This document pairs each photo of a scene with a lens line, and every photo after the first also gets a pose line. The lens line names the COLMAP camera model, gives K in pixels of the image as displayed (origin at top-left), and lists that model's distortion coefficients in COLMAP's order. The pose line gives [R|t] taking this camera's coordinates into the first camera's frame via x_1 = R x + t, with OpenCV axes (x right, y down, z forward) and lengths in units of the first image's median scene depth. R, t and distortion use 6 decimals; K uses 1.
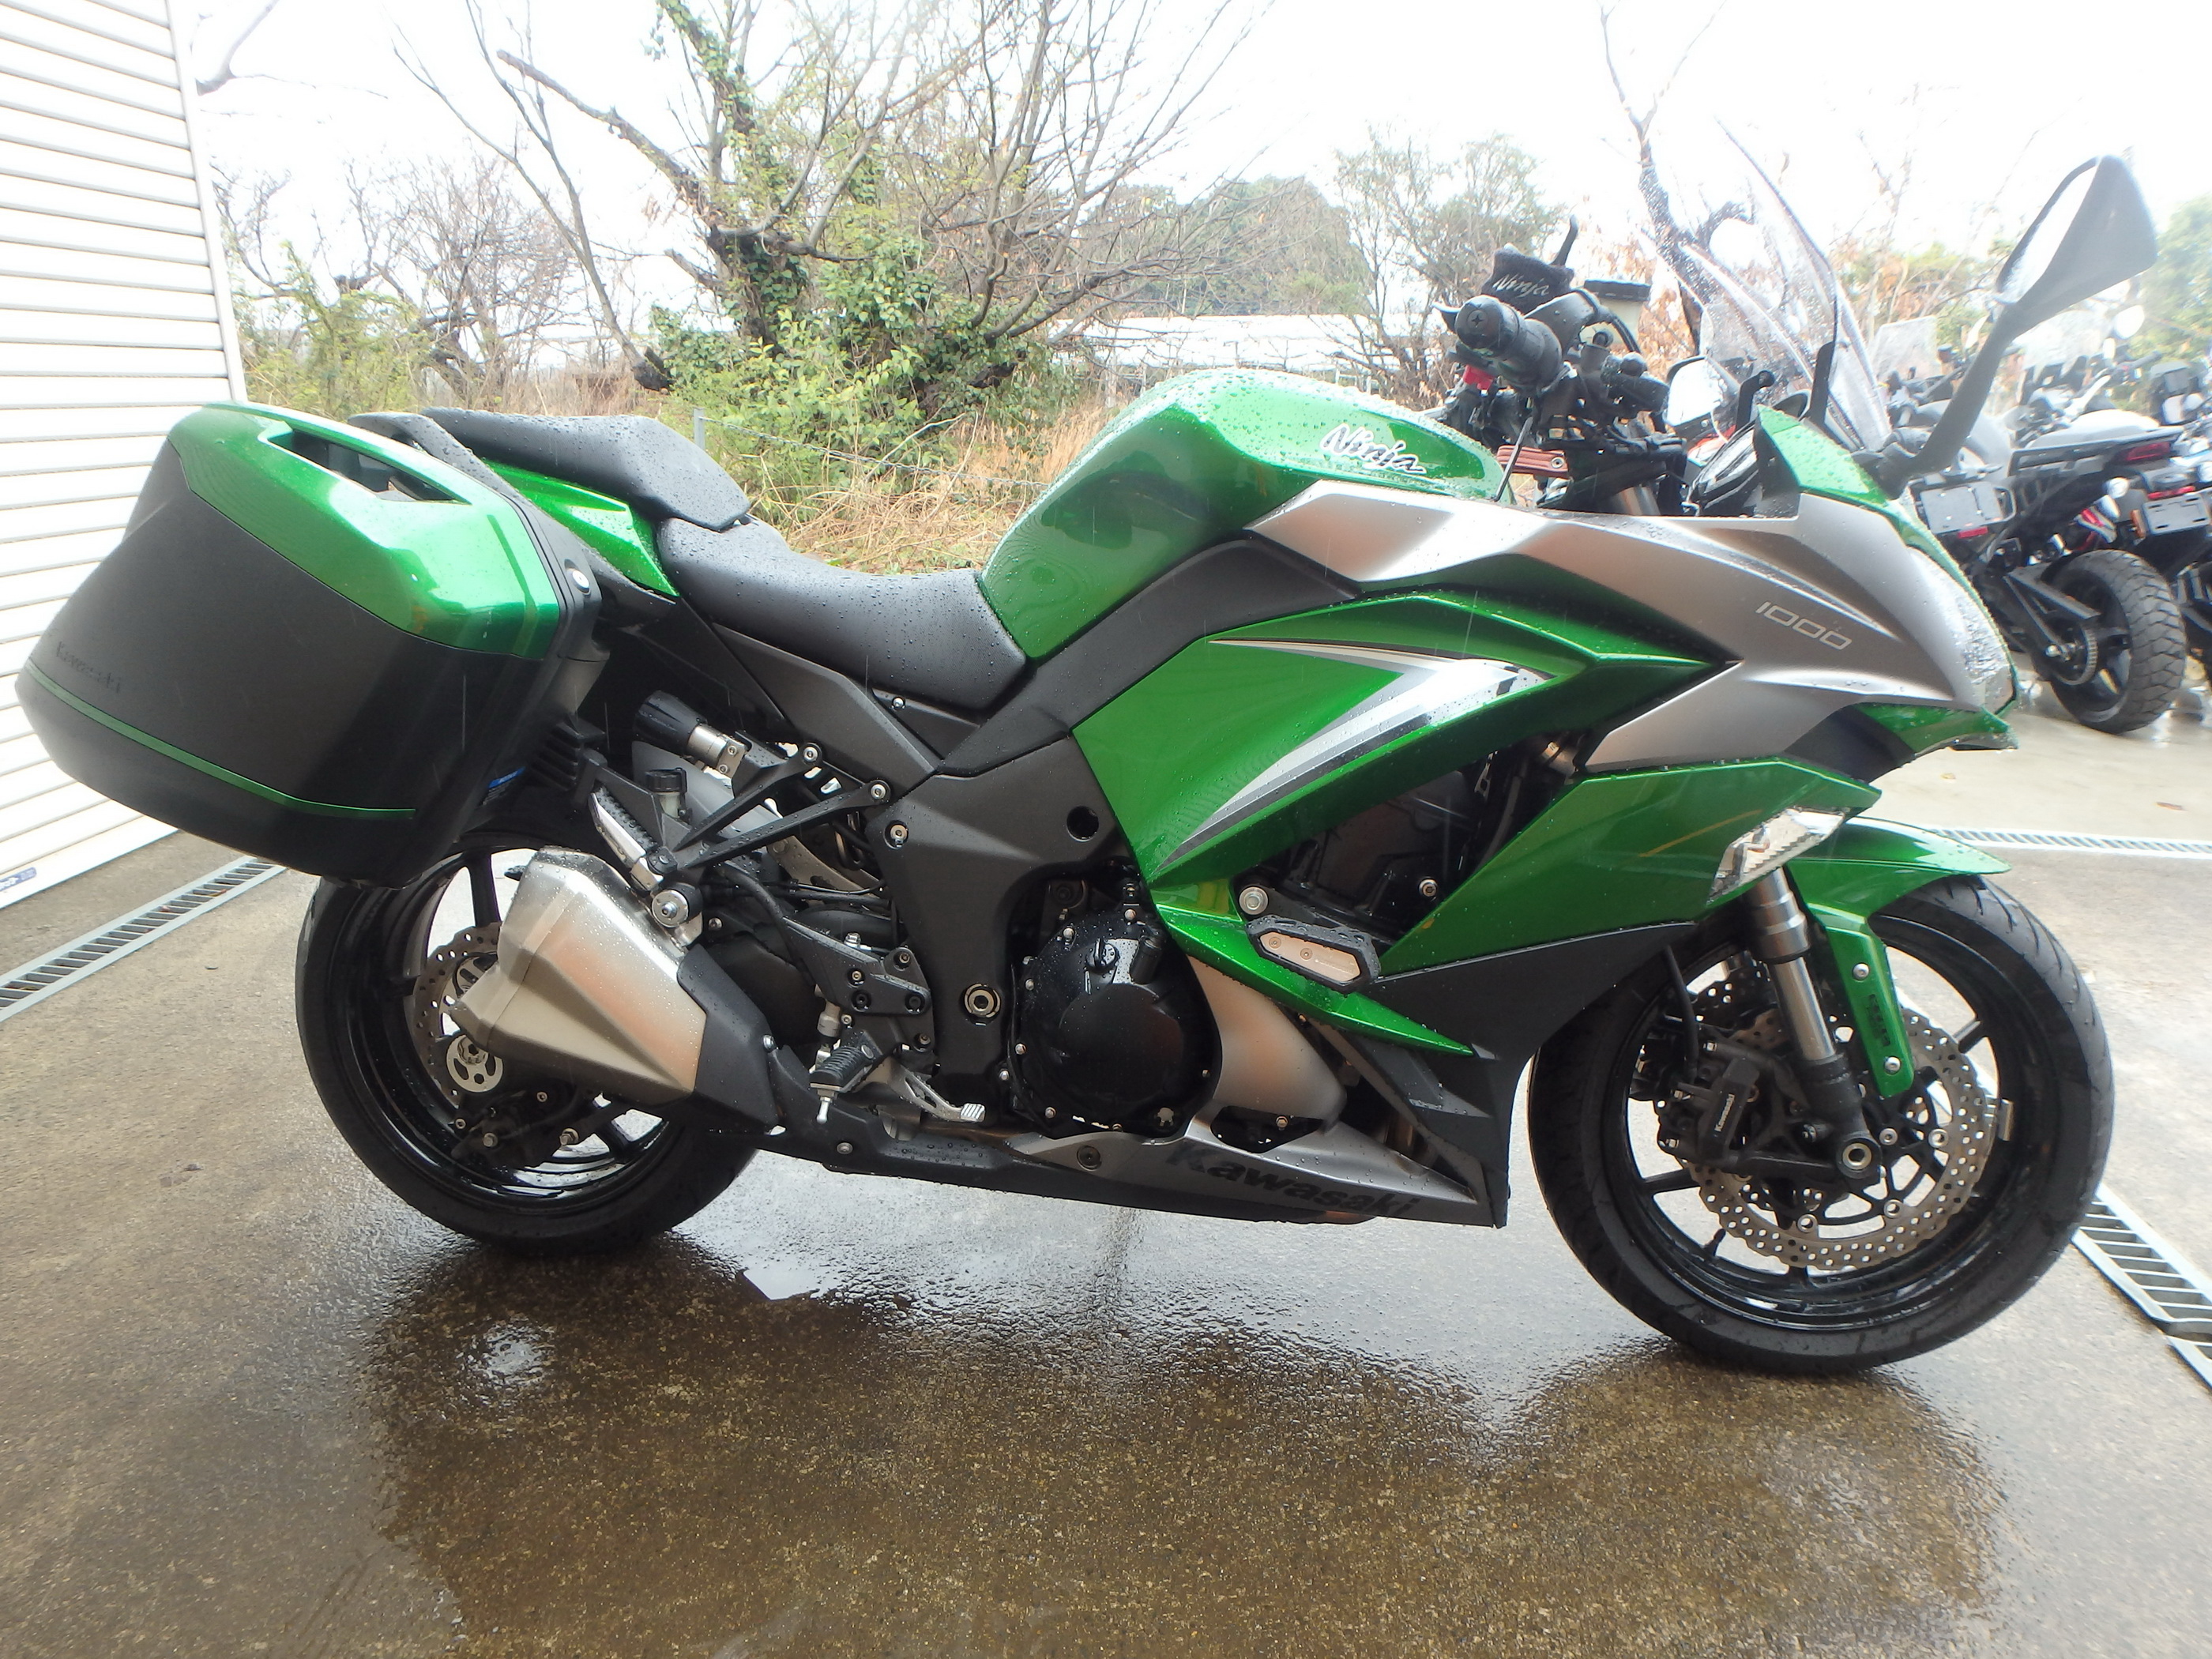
lens RADIAL K [[1355.0, 0, 1115.1], [0, 1355.0, 797.8], [0, 0, 1]] dist [-0.033785, 0.000907]
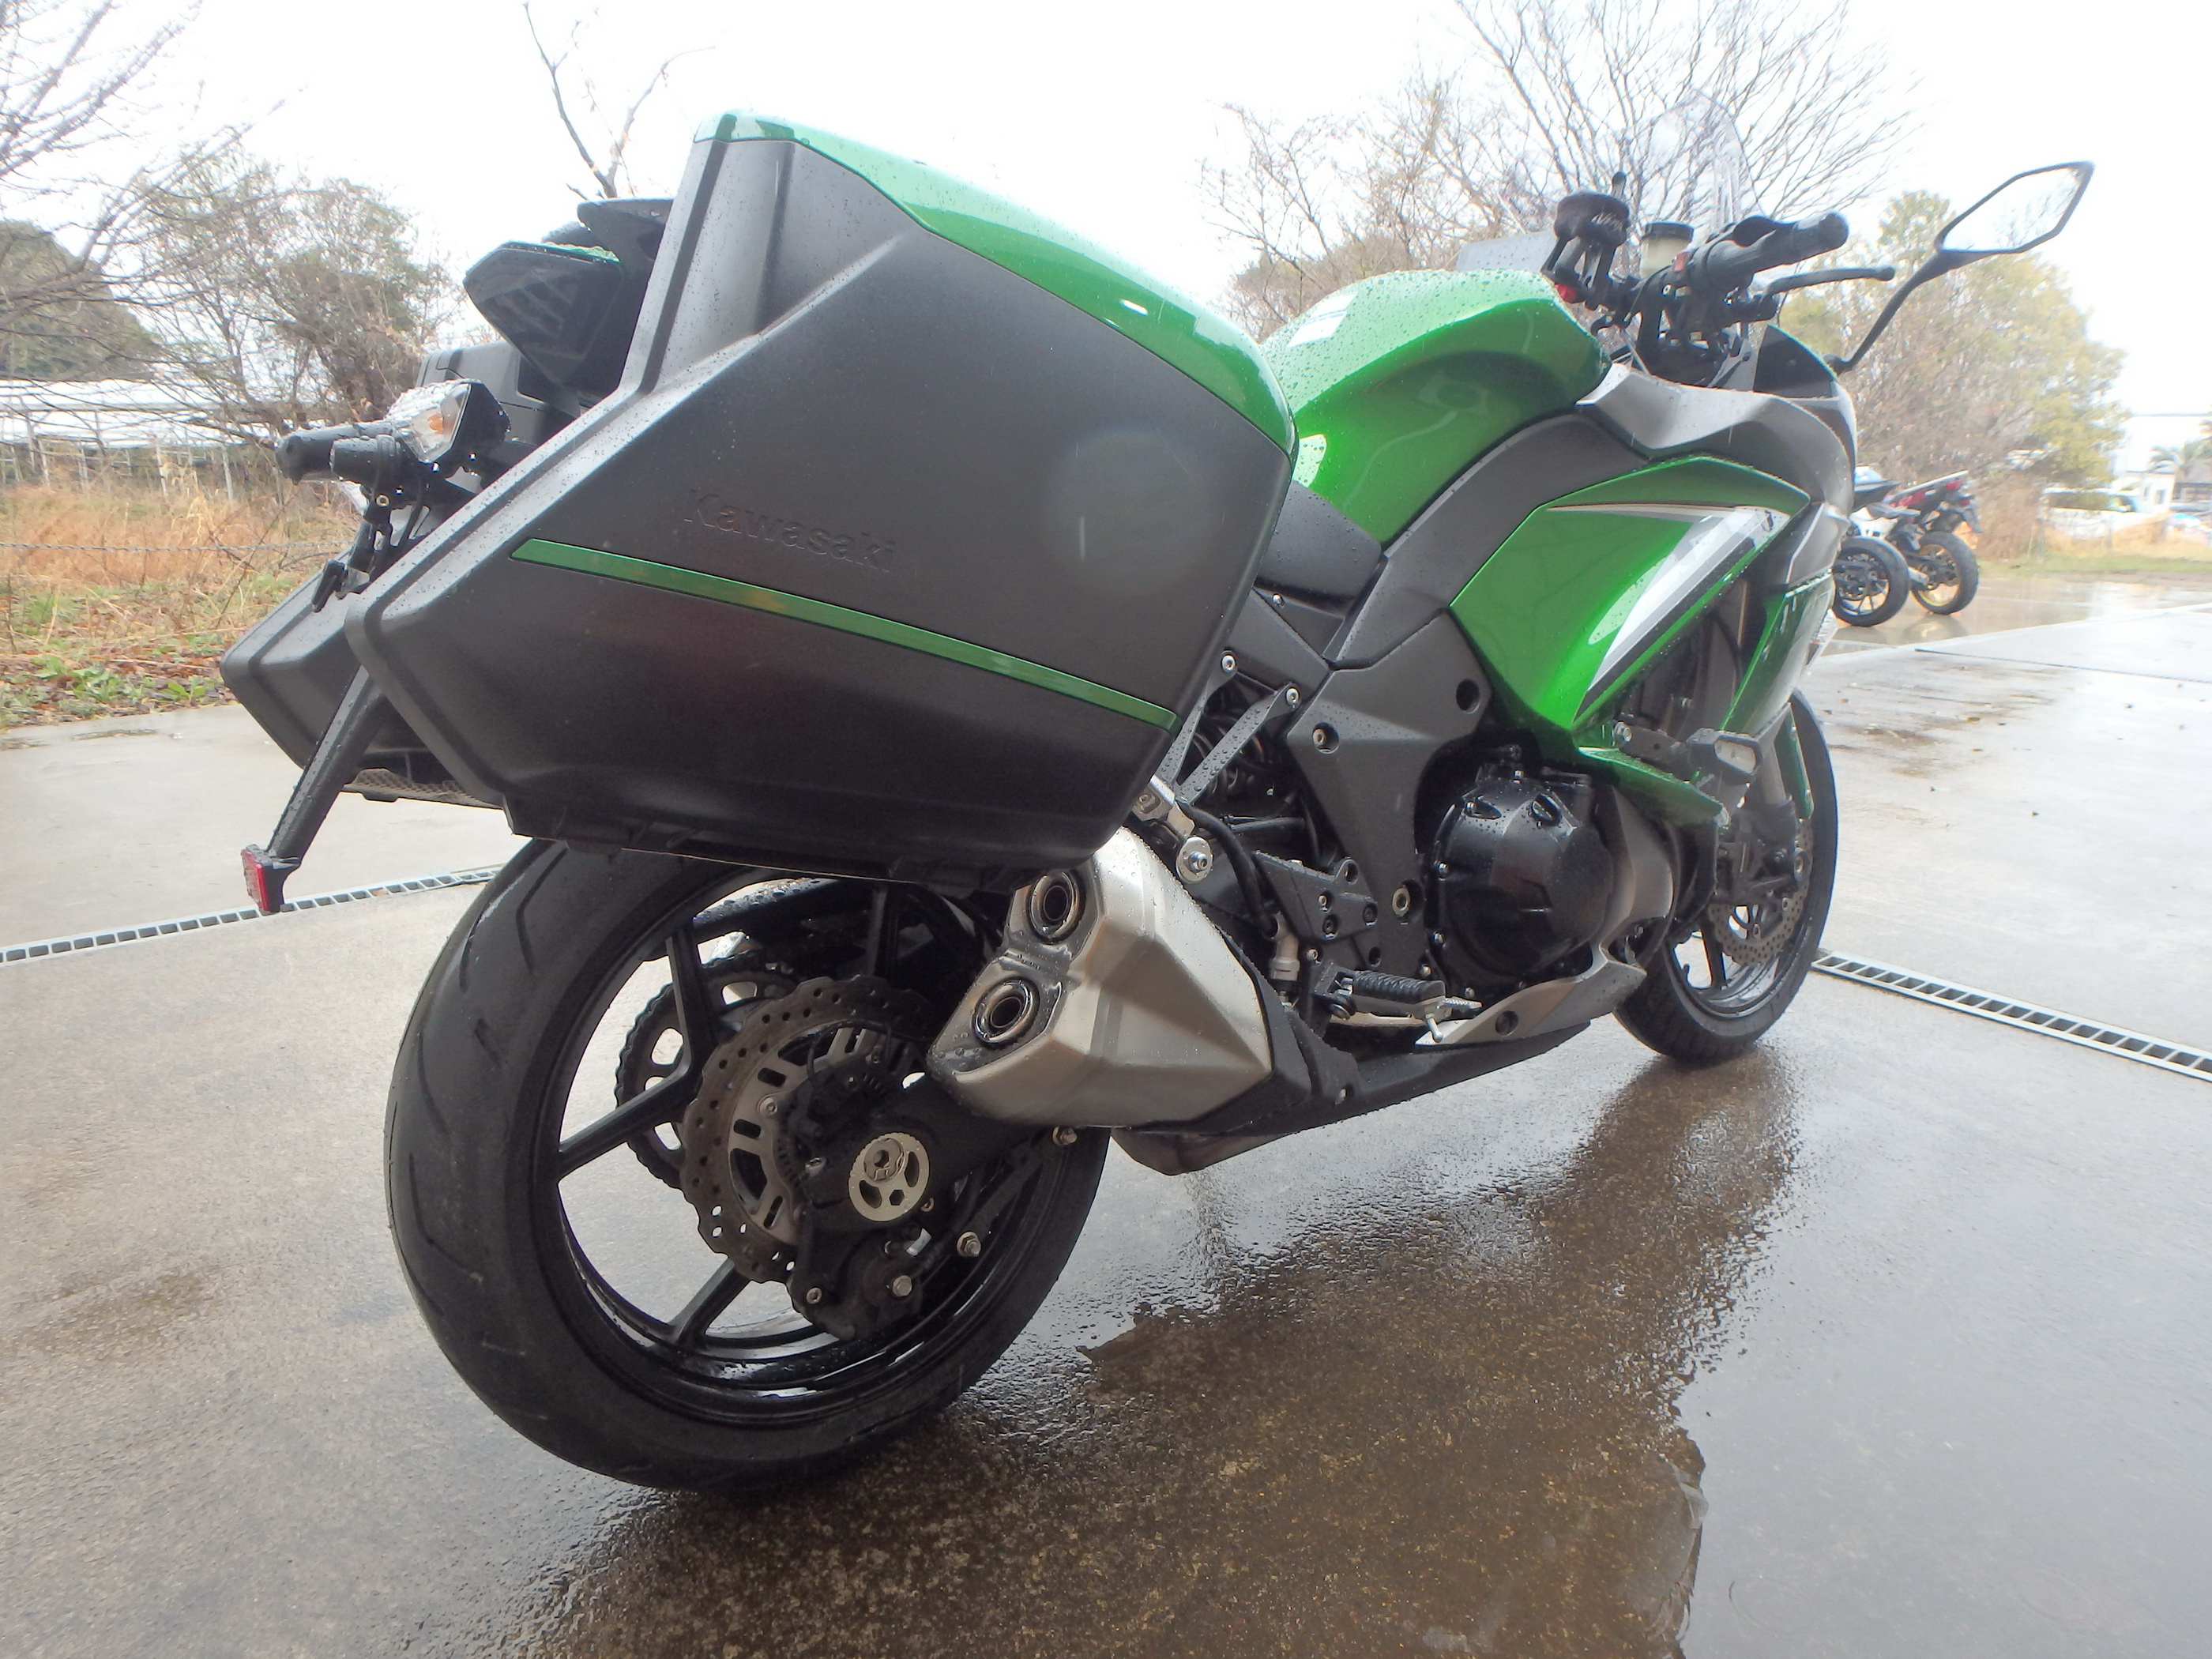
lens RADIAL K [[1364.6, 0, 1099.2], [0, 1364.6, 800.6], [0, 0, 1]] dist [-0.026561, -0.002464]
pose [[0.725321, -0.169552, 0.667204, -0.874389], [0.202634, 0.978841, 0.028461, 0.011672], [-0.657912, 0.114555, 0.744331, 0.412634]]
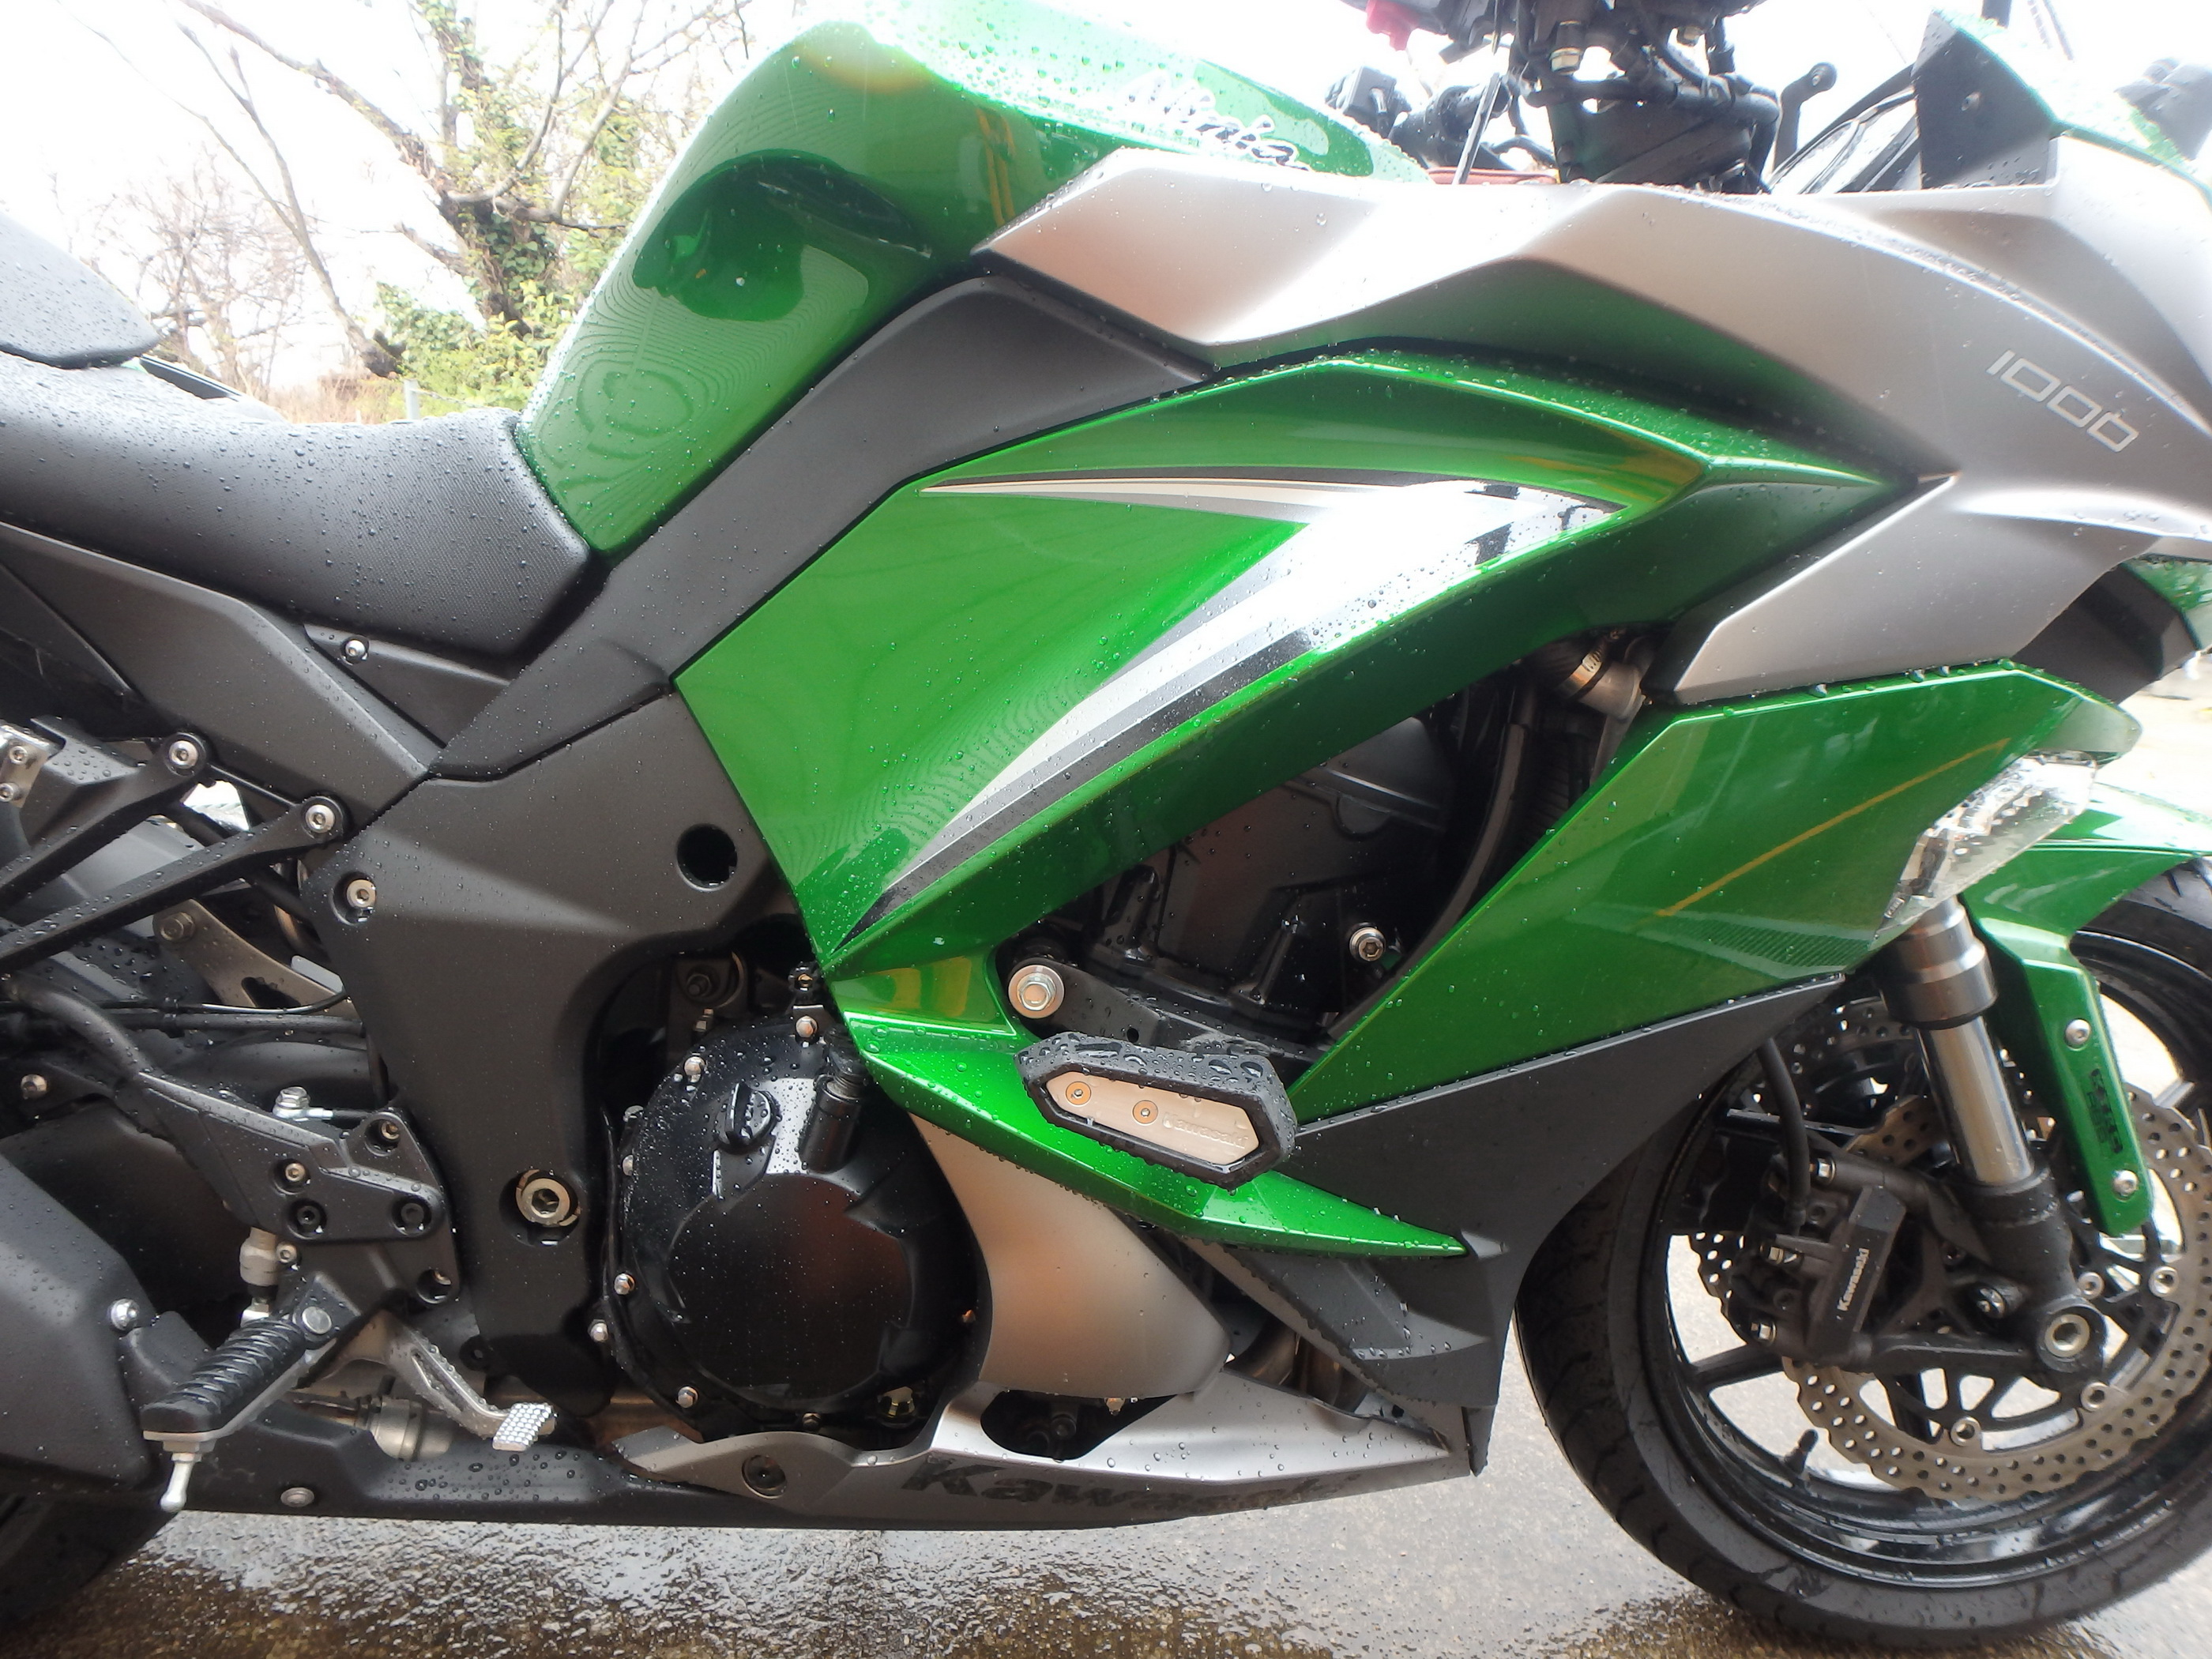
lens RADIAL K [[1364.6, 0, 1099.2], [0, 1364.6, 800.6], [0, 0, 1]] dist [-0.026561, -0.002464]
pose [[0.991413, -0.053172, 0.119471, 0.061566], [0.052967, 0.998584, 0.004895, 0.002222], [-0.119562, 0.001475, 0.992826, 0.438122]]
